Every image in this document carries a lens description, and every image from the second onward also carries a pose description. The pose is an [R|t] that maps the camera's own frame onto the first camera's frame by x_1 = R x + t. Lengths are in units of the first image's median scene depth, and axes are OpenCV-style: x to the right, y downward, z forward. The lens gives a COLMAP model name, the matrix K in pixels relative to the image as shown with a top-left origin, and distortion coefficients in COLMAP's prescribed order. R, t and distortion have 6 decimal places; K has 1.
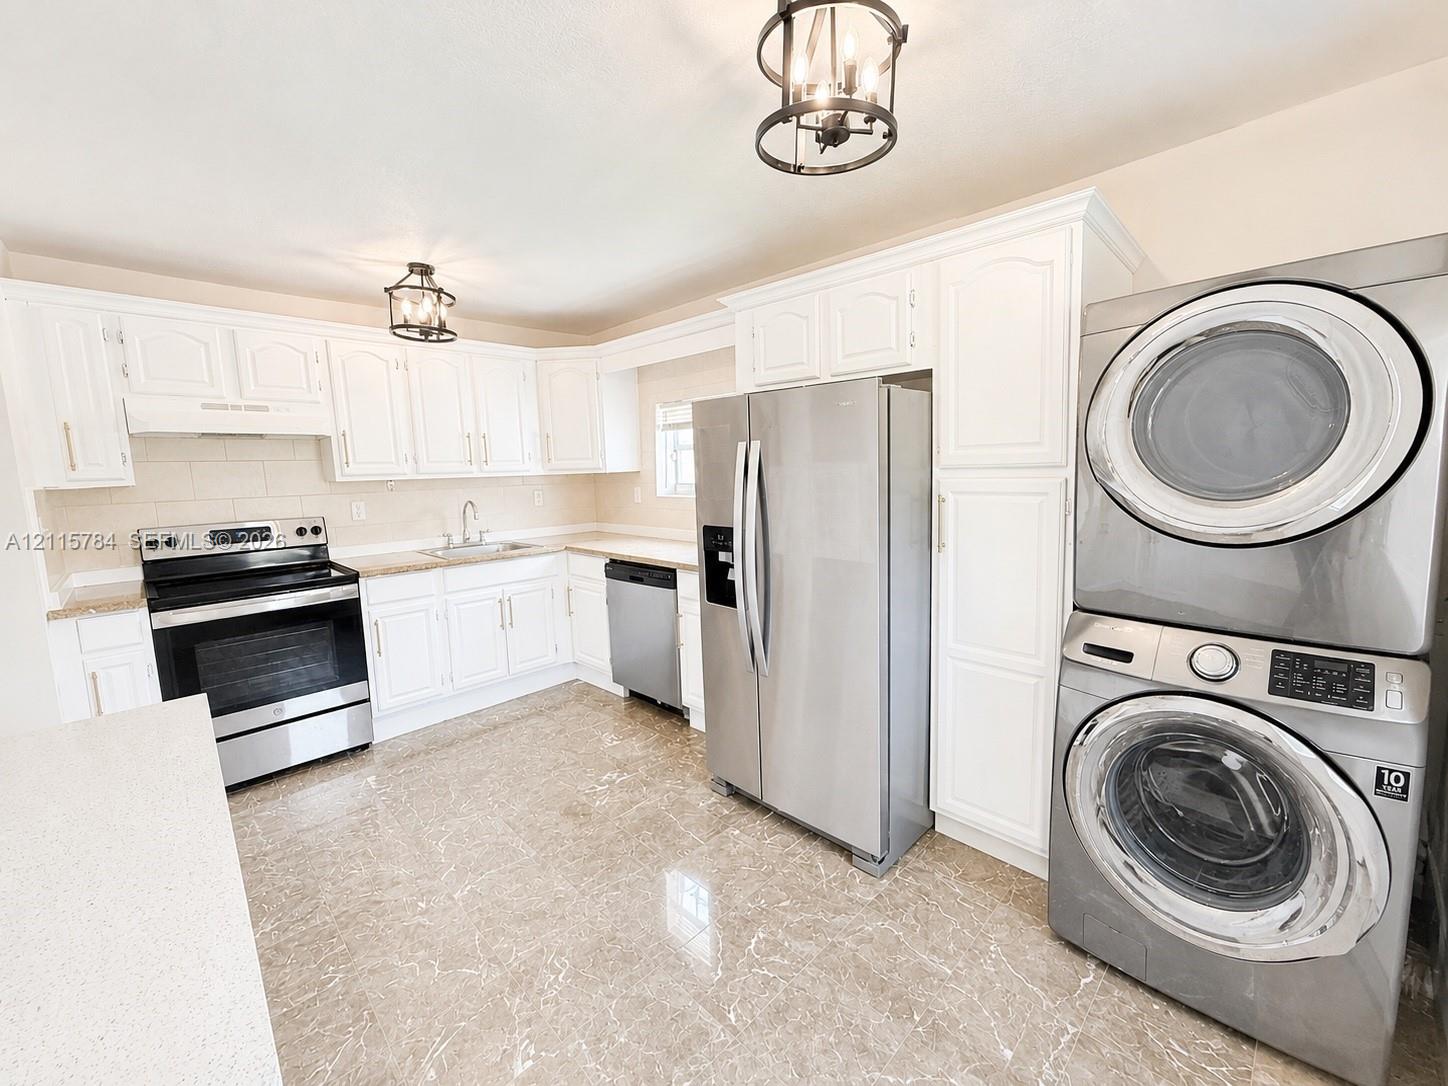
lens RADIAL K [[589.2, 0, 722.9], [0, 589.2, 551.4], [0, 0, 1]] dist [0.000963, 0.000861]
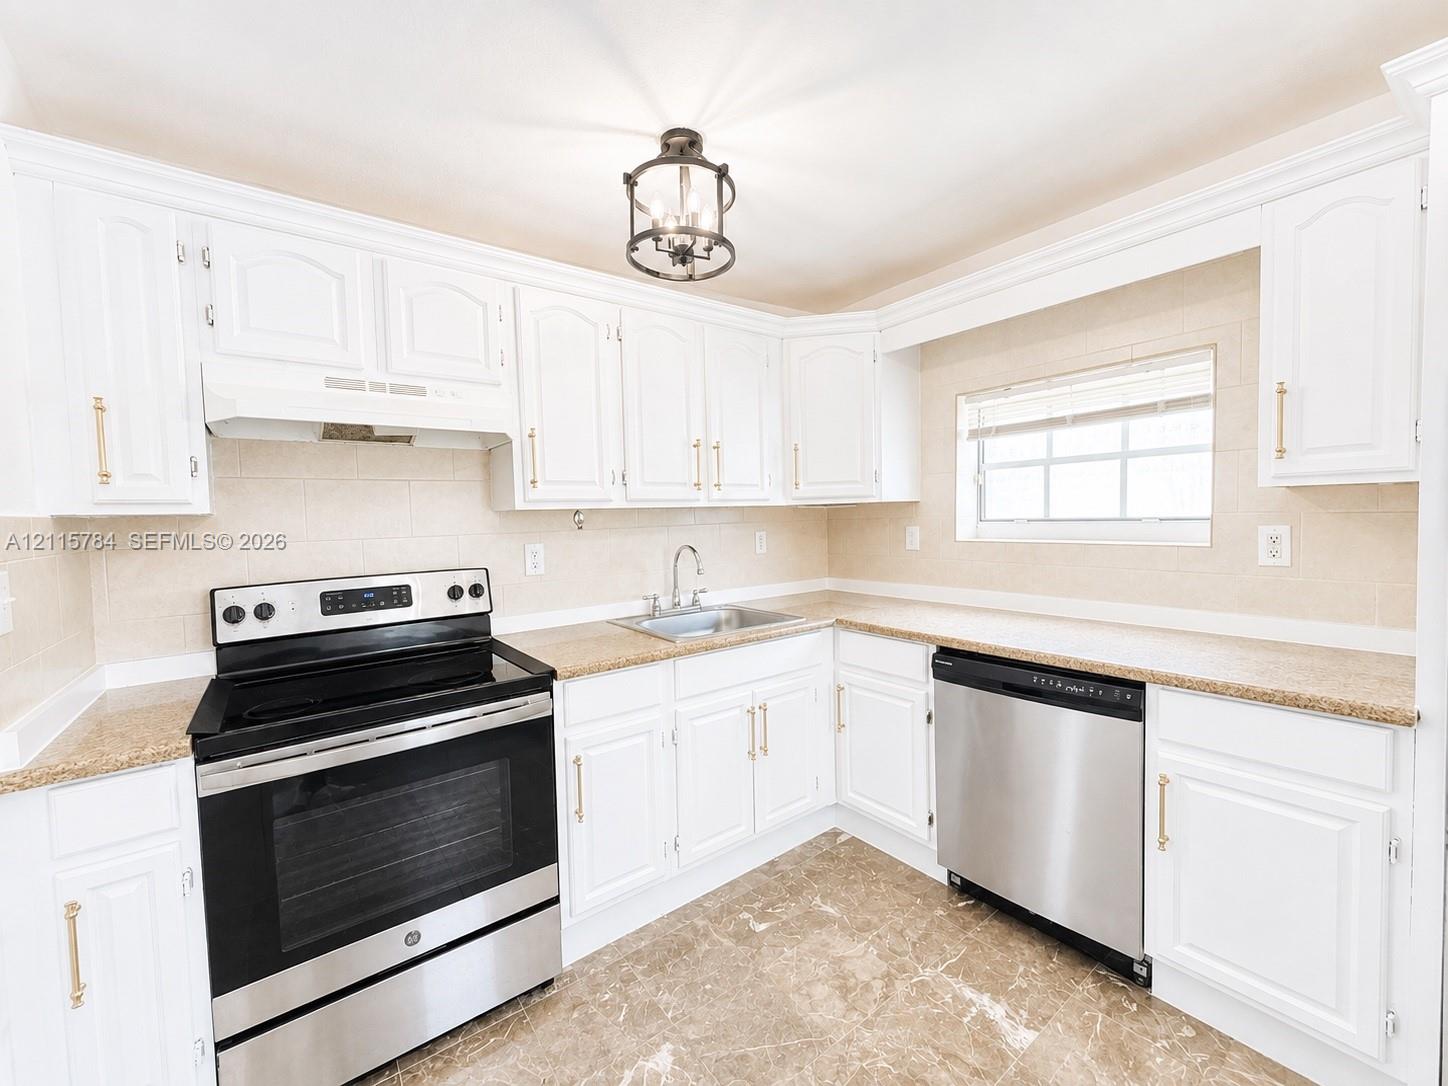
lens RADIAL K [[589.2, 0, 720.7], [0, 589.2, 546.2], [0, 0, 1]] dist [0.000963, 0.000861]
pose [[0.990896, 0.007450, -0.134421, -0.359099], [-0.018889, 0.996285, -0.084021, -0.035663], [0.133296, 0.085796, 0.987356, 0.422882]]
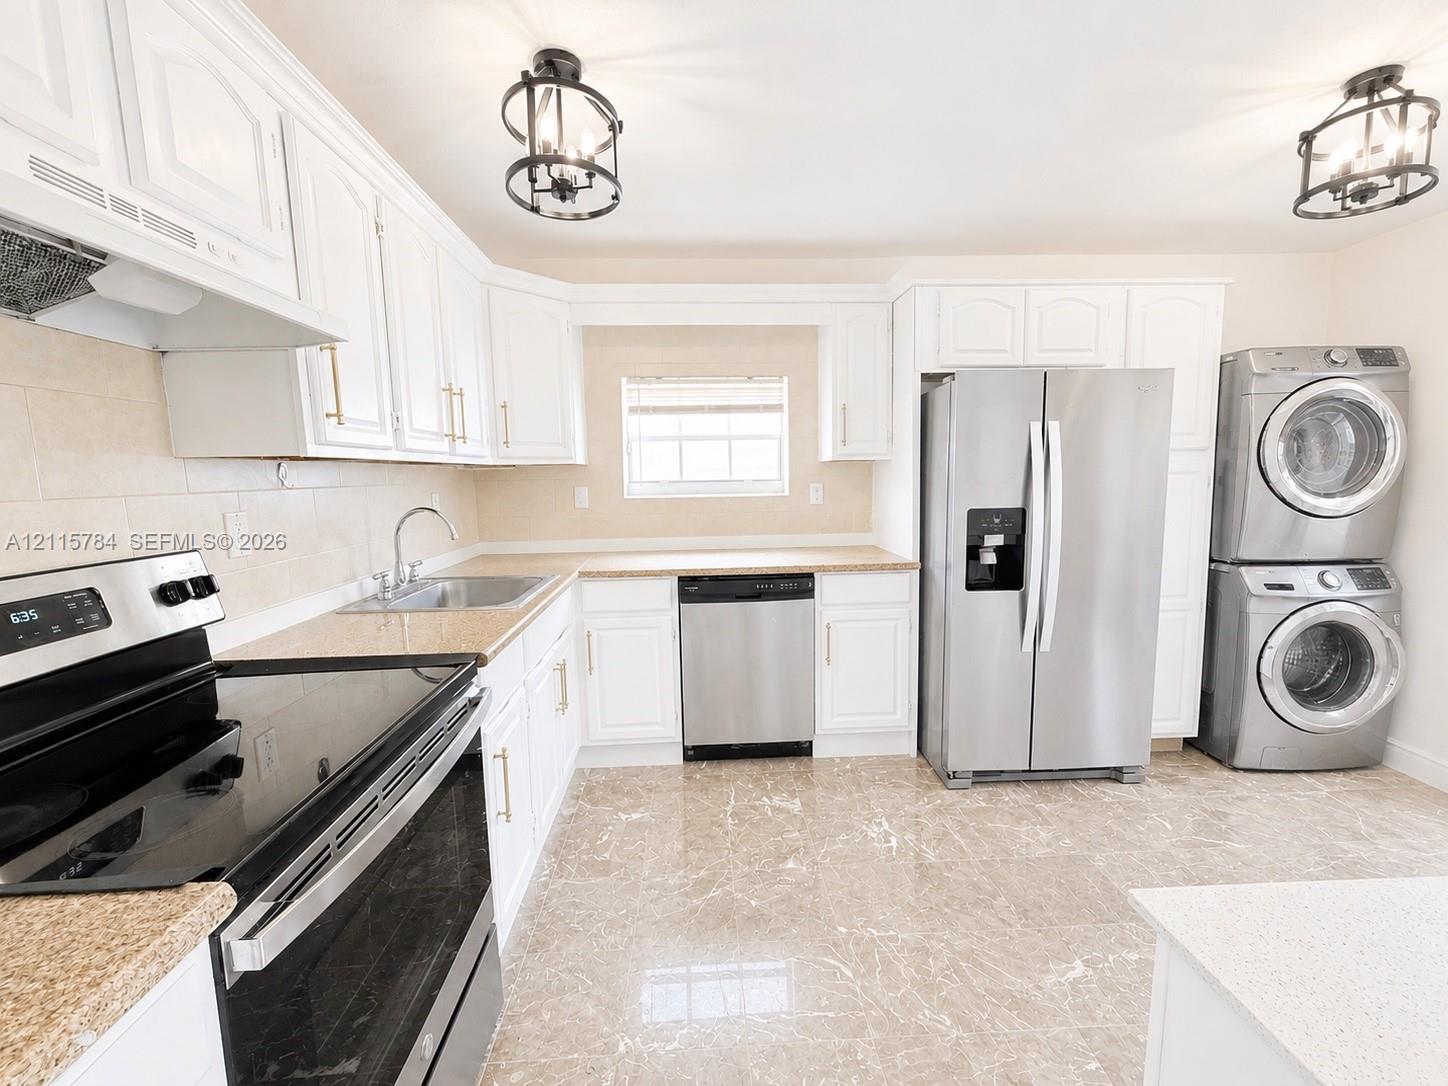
lens RADIAL K [[589.2, 0, 726.0], [0, 589.2, 541.1], [0, 0, 1]] dist [0.000963, 0.000861]
pose [[0.647956, -0.070799, 0.758380, -0.780261], [0.109838, 0.993949, -0.001054, -0.028071], [-0.753716, 0.083982, 0.651812, 0.508521]]
